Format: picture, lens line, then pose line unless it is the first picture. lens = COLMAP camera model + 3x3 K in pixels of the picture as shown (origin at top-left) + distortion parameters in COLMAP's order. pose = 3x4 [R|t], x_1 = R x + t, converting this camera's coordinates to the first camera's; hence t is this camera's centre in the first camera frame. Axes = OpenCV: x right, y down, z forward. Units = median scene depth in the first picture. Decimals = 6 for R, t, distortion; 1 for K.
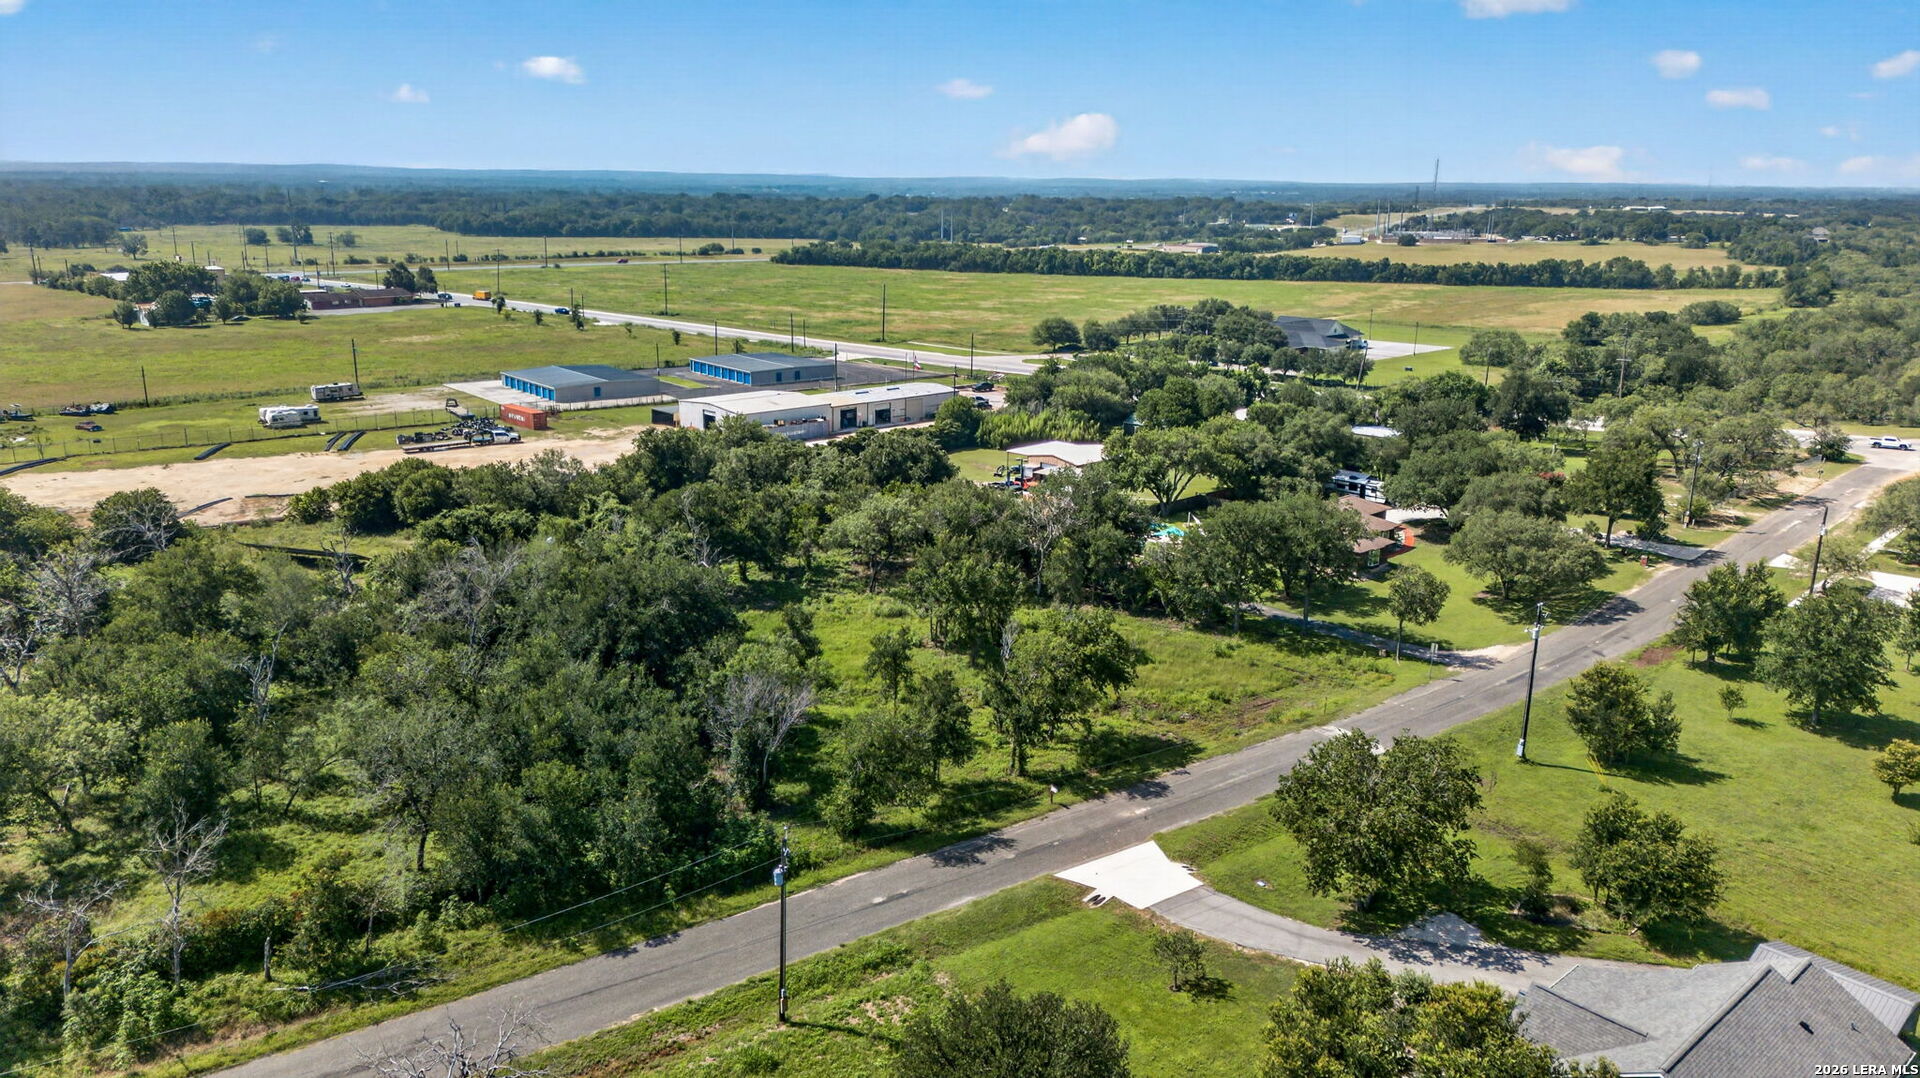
lens RADIAL K [[1338.1, 0, 960.0], [0, 1338.1, 539.0], [0, 0, 1]] dist [0.071629, -0.058849]
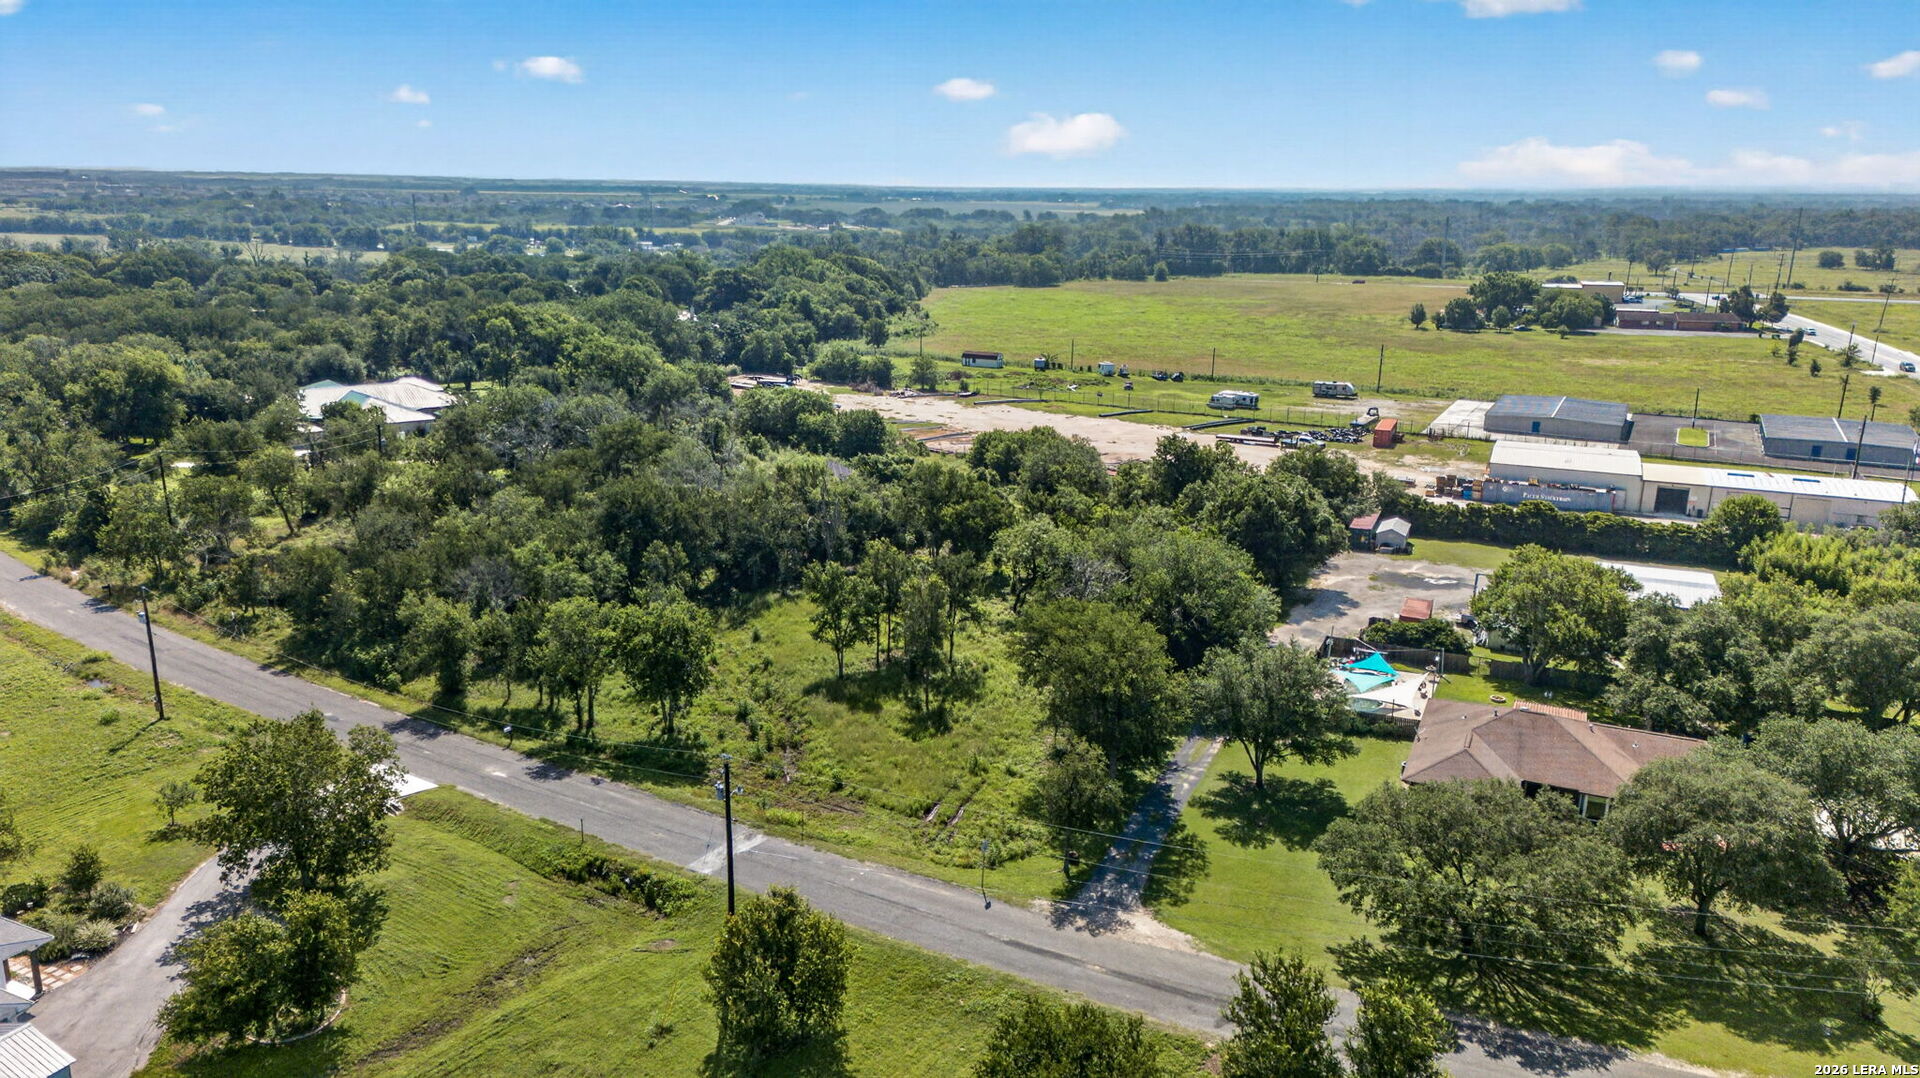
lens RADIAL K [[1337.2, 0, 961.3], [0, 1337.2, 504.5], [0, 0, 1]] dist [0.110153, -0.132158]
pose [[0.384127, 0.207282, -0.899711, 0.581808], [-0.243352, 0.962745, 0.117906, -0.104503], [0.890632, 0.173656, 0.420259, 0.414974]]
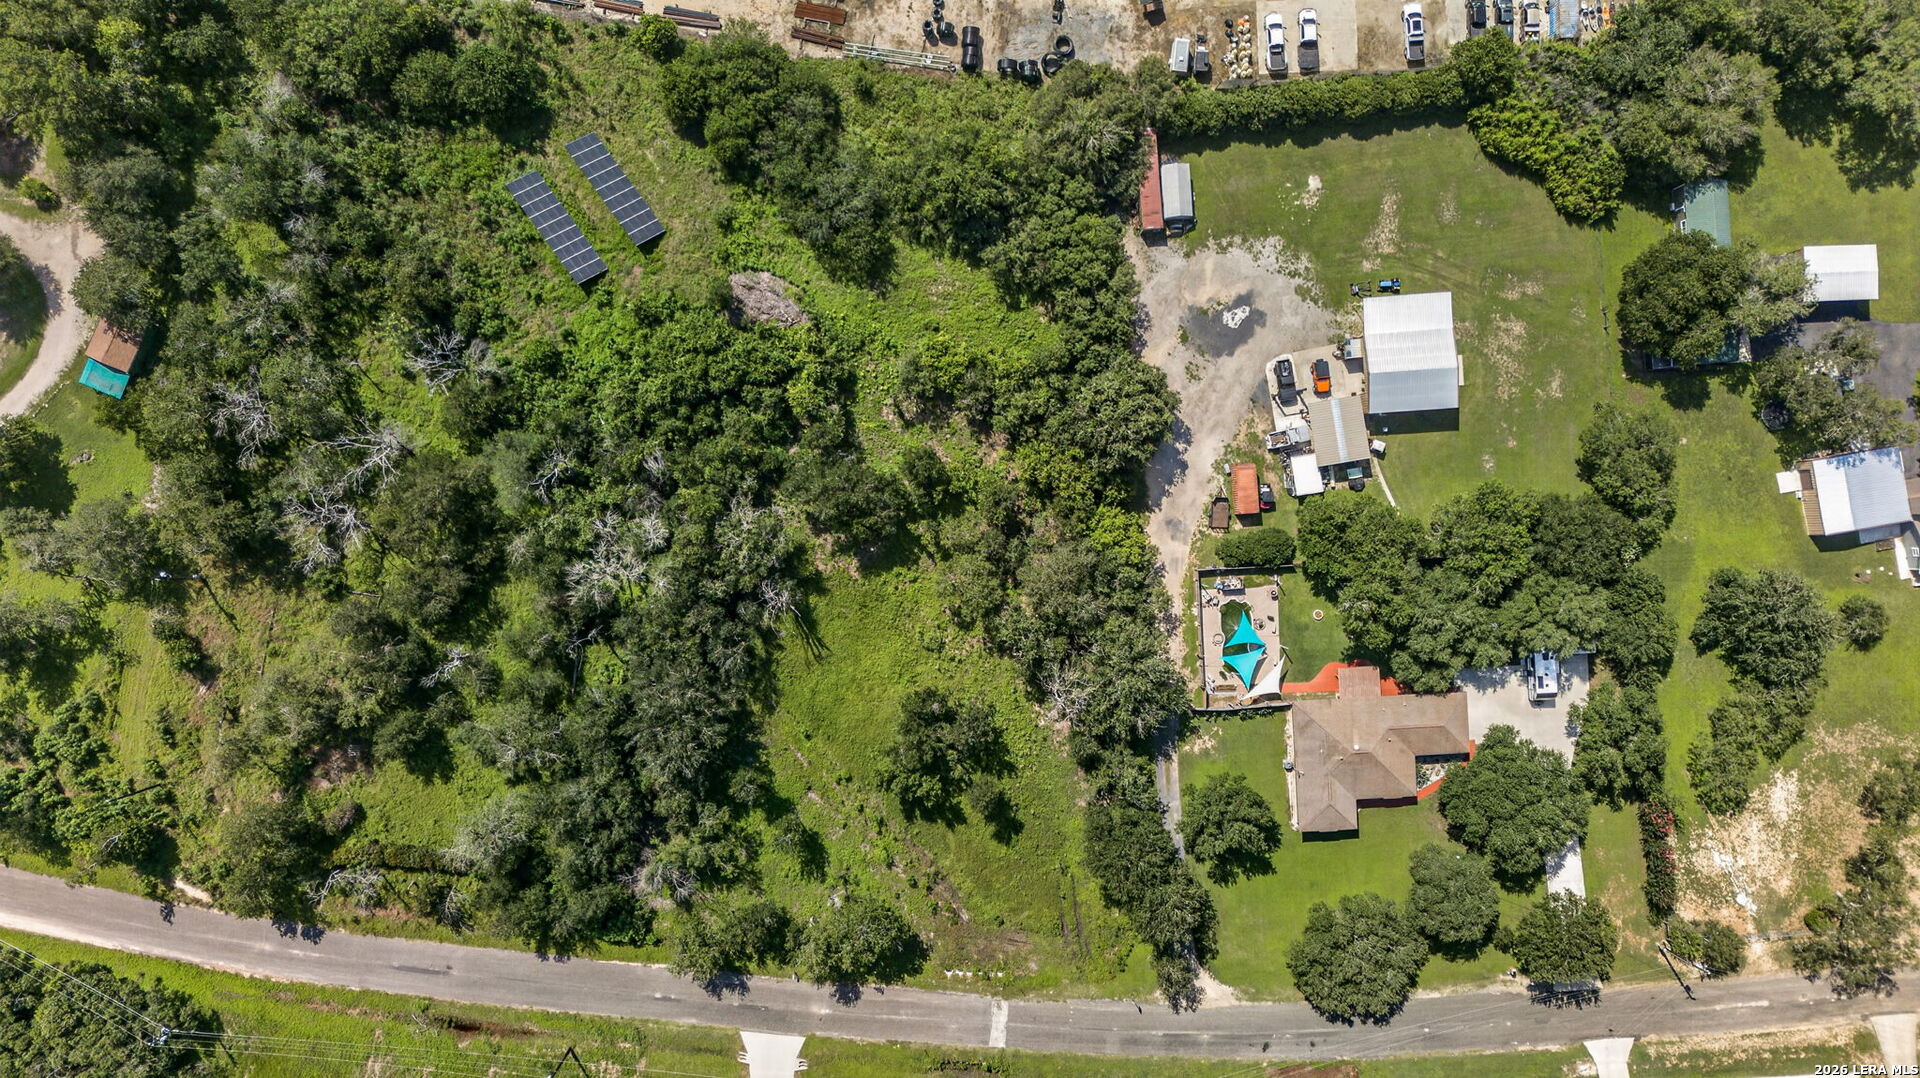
lens RADIAL K [[1370.3, 0, 960.0], [0, 1370.3, 539.0], [0, 0, 1]] dist [0.085383, -0.090543]
pose [[0.767127, 0.641384, 0.011958, -0.076107], [-0.184756, 0.203050, 0.961580, -0.863945], [0.614314, -0.739863, 0.274264, 0.528410]]
